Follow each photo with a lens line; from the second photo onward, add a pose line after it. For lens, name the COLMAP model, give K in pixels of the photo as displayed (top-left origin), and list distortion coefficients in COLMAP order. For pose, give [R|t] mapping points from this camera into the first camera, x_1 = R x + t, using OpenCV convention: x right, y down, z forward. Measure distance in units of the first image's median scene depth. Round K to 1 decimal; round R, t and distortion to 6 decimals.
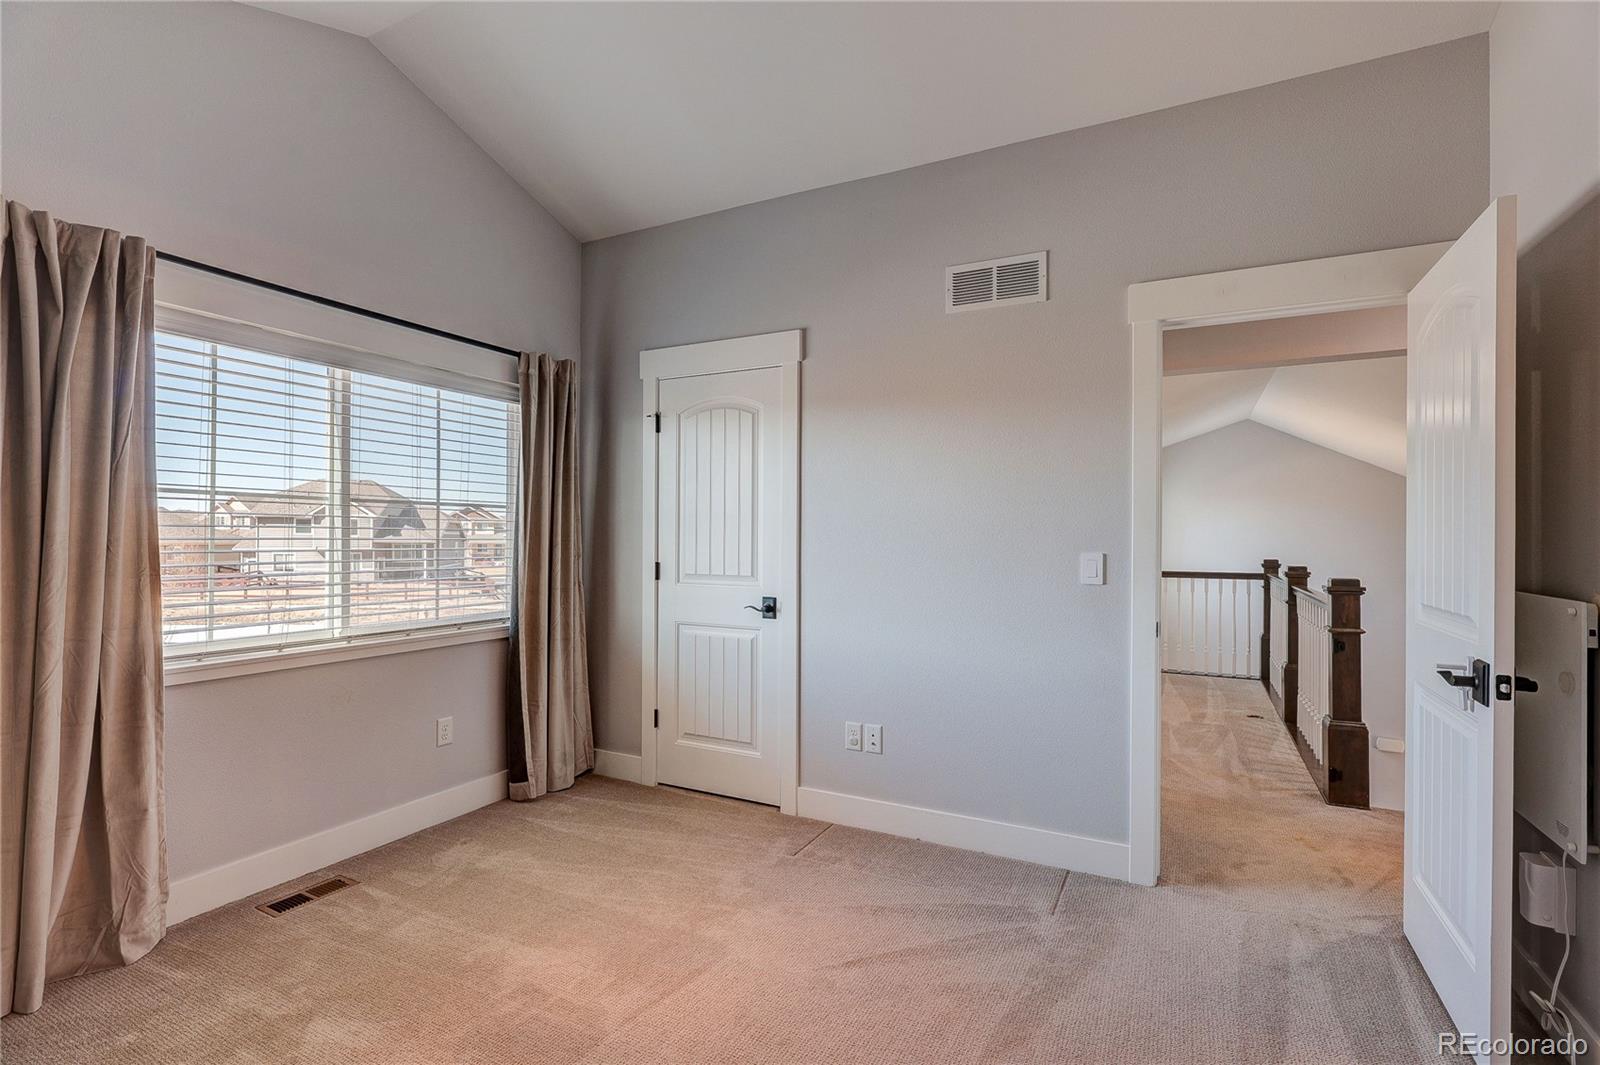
lens RADIAL K [[750.2, 0, 794.4], [0, 750.2, 537.0], [0, 0, 1]] dist [-0.001089, 0.000213]
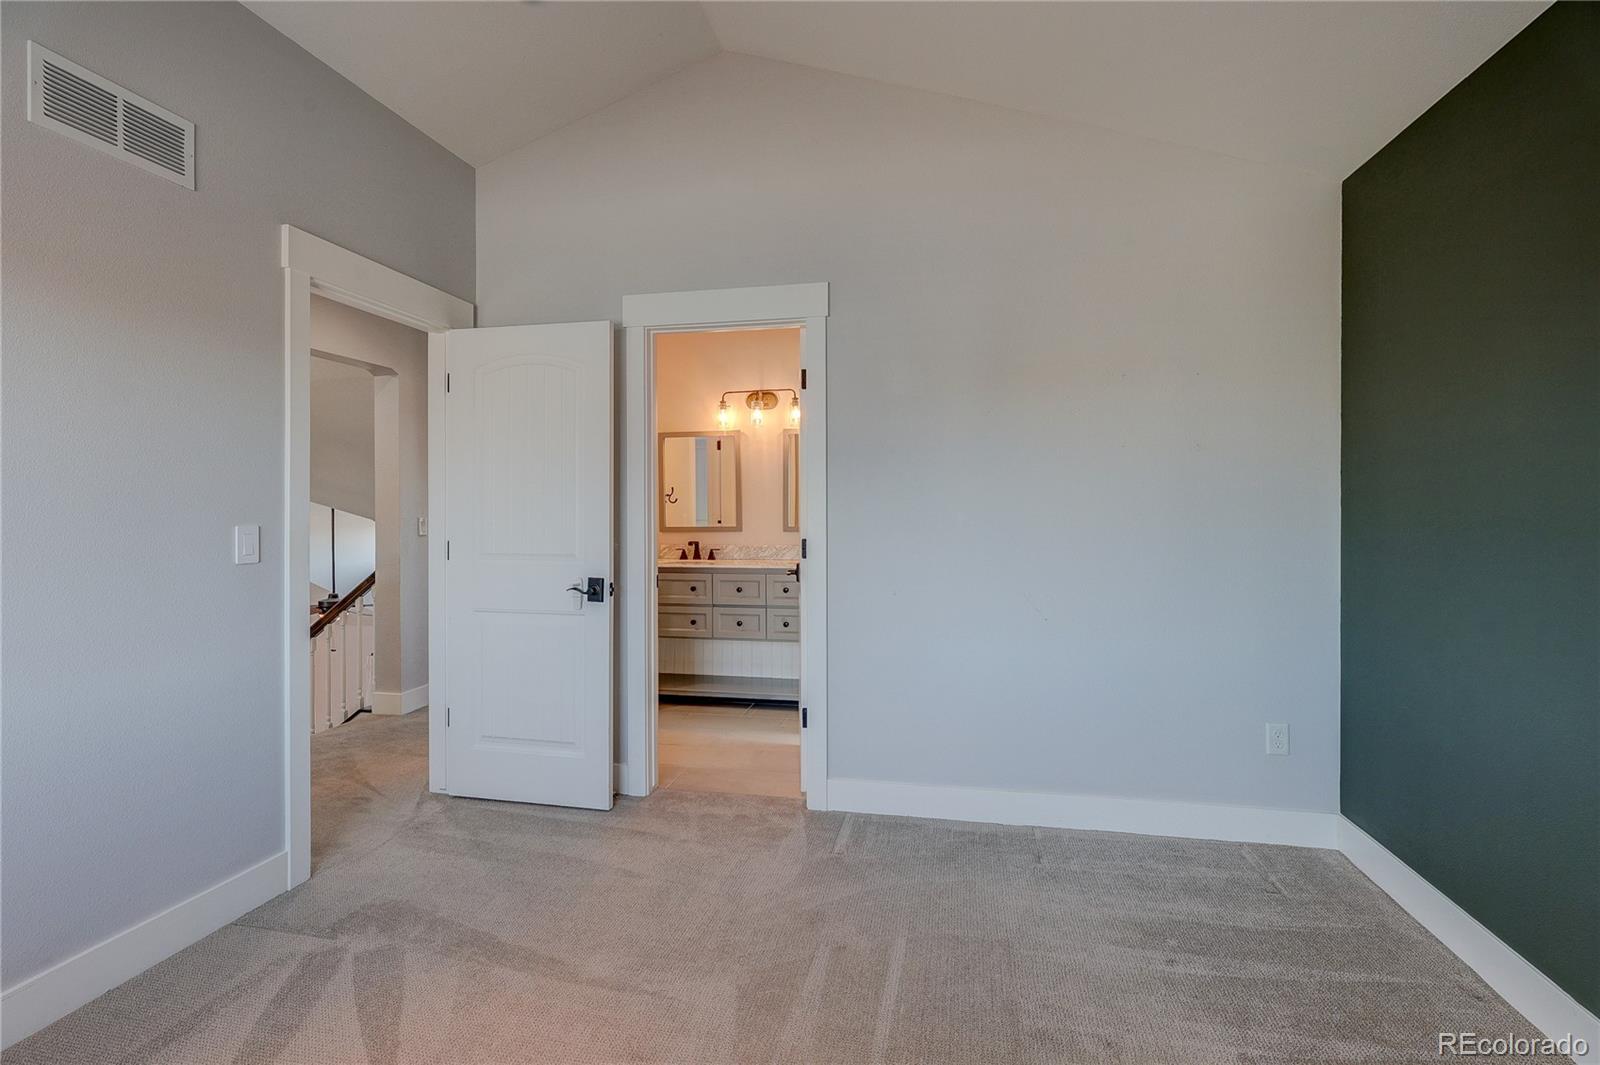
lens RADIAL K [[767.4, 0, 802.8], [0, 767.4, 517.2], [0, 0, 1]] dist [0.000380, 0.000050]
pose [[-0.284718, -0.009293, 0.958566, -0.602801], [-0.000231, 0.999954, 0.009626, 0.004154], [-0.958611, 0.002520, -0.284706, 0.665276]]
